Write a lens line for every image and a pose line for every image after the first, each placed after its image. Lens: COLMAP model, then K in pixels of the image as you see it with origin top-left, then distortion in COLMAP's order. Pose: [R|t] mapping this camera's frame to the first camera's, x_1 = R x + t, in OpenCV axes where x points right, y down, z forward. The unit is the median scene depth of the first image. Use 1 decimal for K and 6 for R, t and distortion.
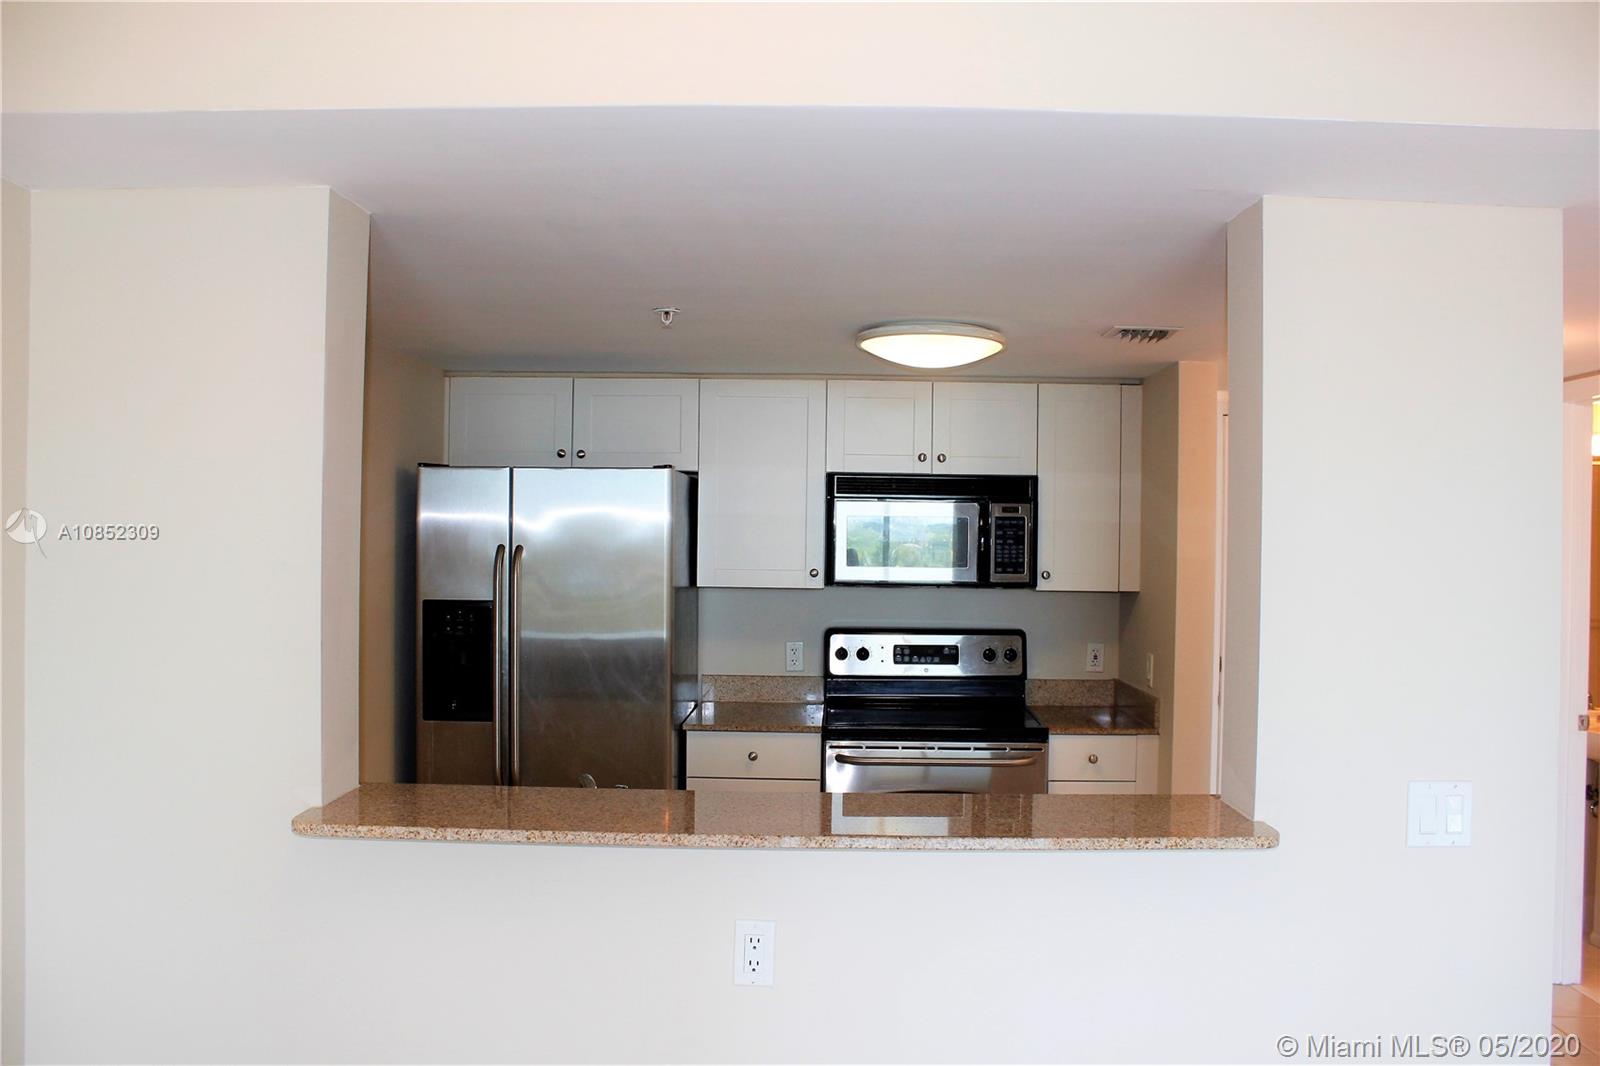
lens RADIAL K [[1316.7, 0, 817.8], [0, 1316.7, 539.1], [0, 0, 1]] dist [-0.173693, 0.144378]
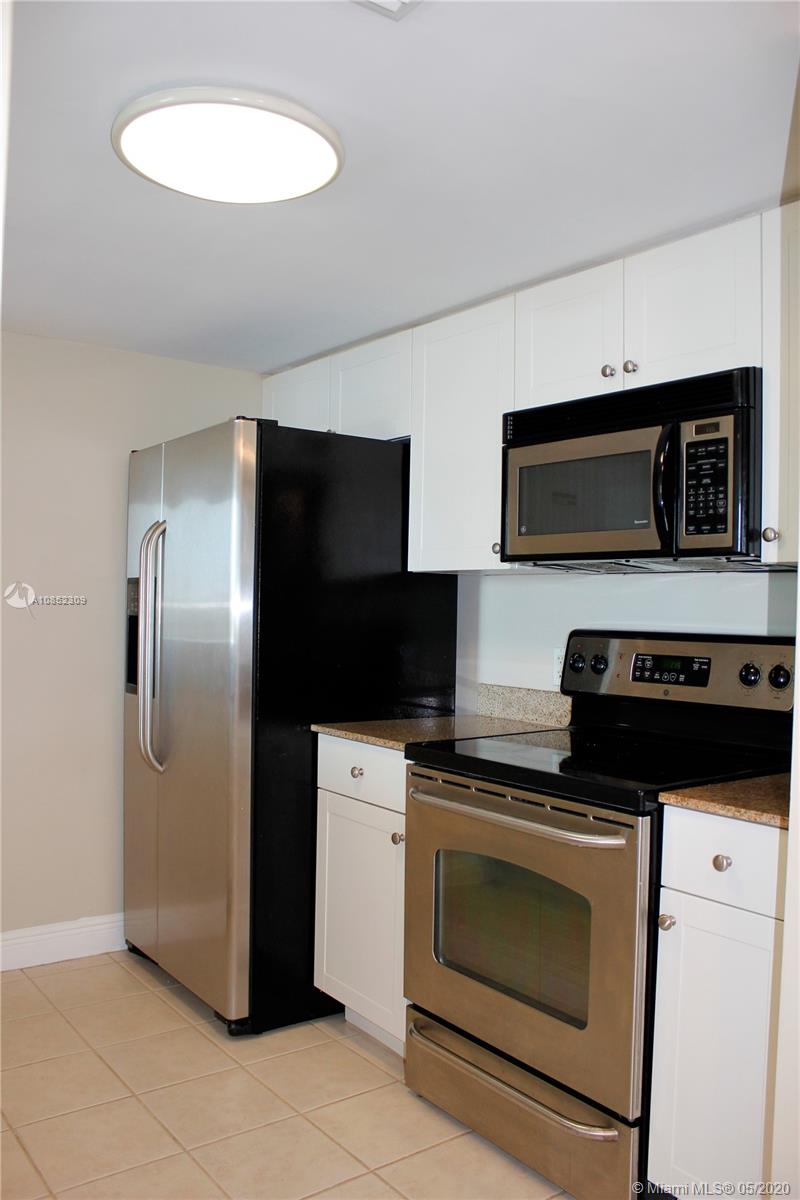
lens RADIAL K [[987.5, 0, 406.5], [0, 987.5, 617.1], [0, 0, 1]] dist [-0.173693, 0.144378]
pose [[0.605270, 0.007415, -0.795986, 0.418222], [-0.014972, 0.999886, -0.002070, 0.067344], [0.795880, 0.013171, 0.605312, 0.620988]]
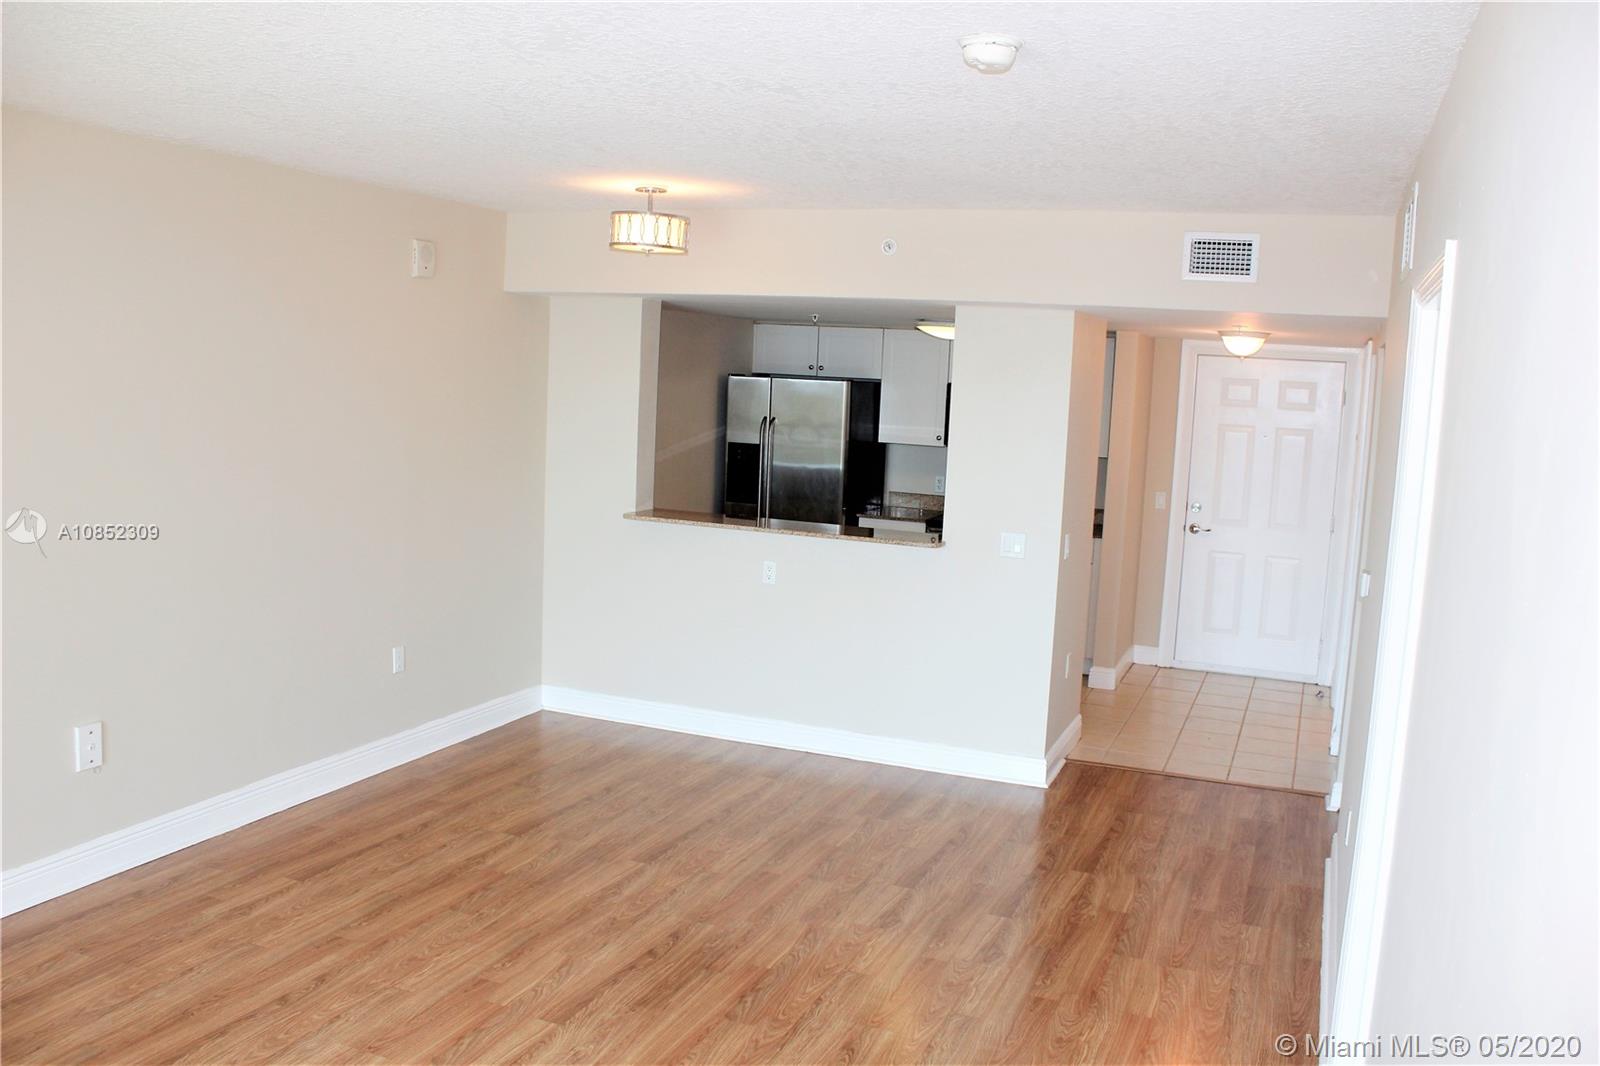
lens RADIAL K [[1316.7, 0, 817.8], [0, 1316.7, 539.1], [0, 0, 1]] dist [-0.173693, 0.144378]
pose [[0.935597, 0.076136, -0.344762, 0.485708], [-0.035578, 0.991833, 0.122485, -0.052822], [0.351271, -0.102330, 0.930665, -0.770929]]
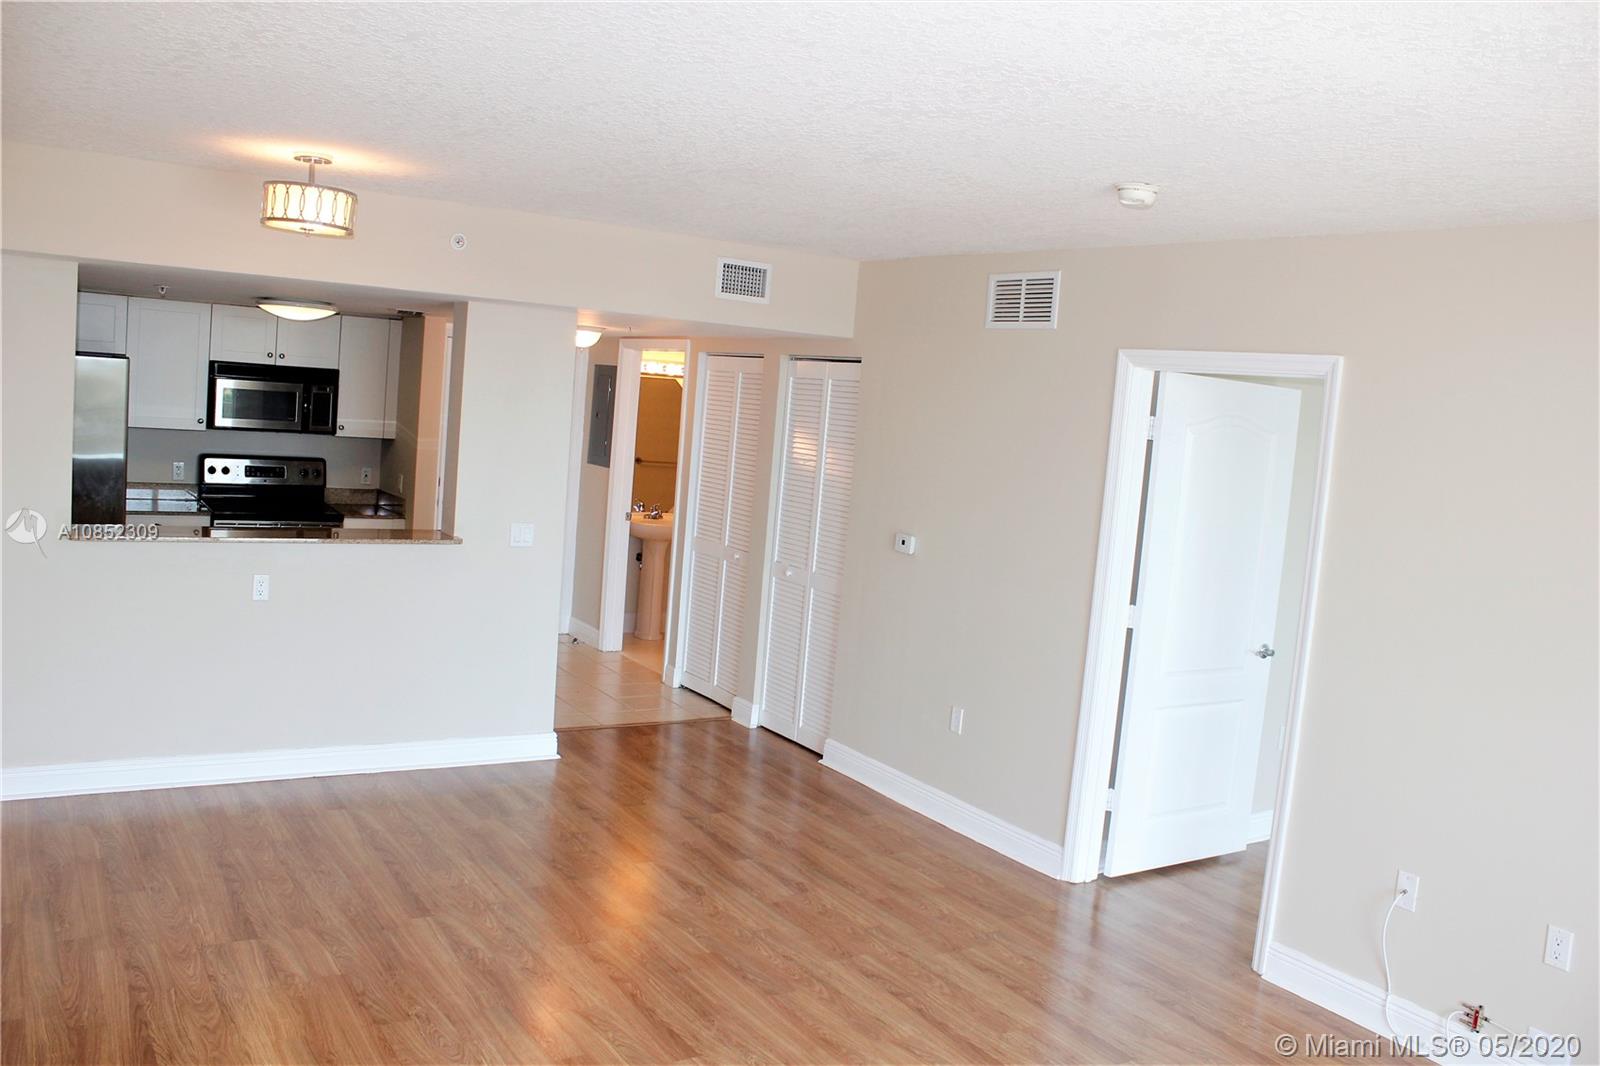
lens RADIAL K [[1316.7, 0, 817.8], [0, 1316.7, 539.1], [0, 0, 1]] dist [-0.173693, 0.144378]
pose [[0.831315, -0.004223, 0.555785, -0.249910], [-0.070537, 0.991084, 0.113035, -0.063238], [-0.551307, -0.133171, 0.823605, -0.771244]]
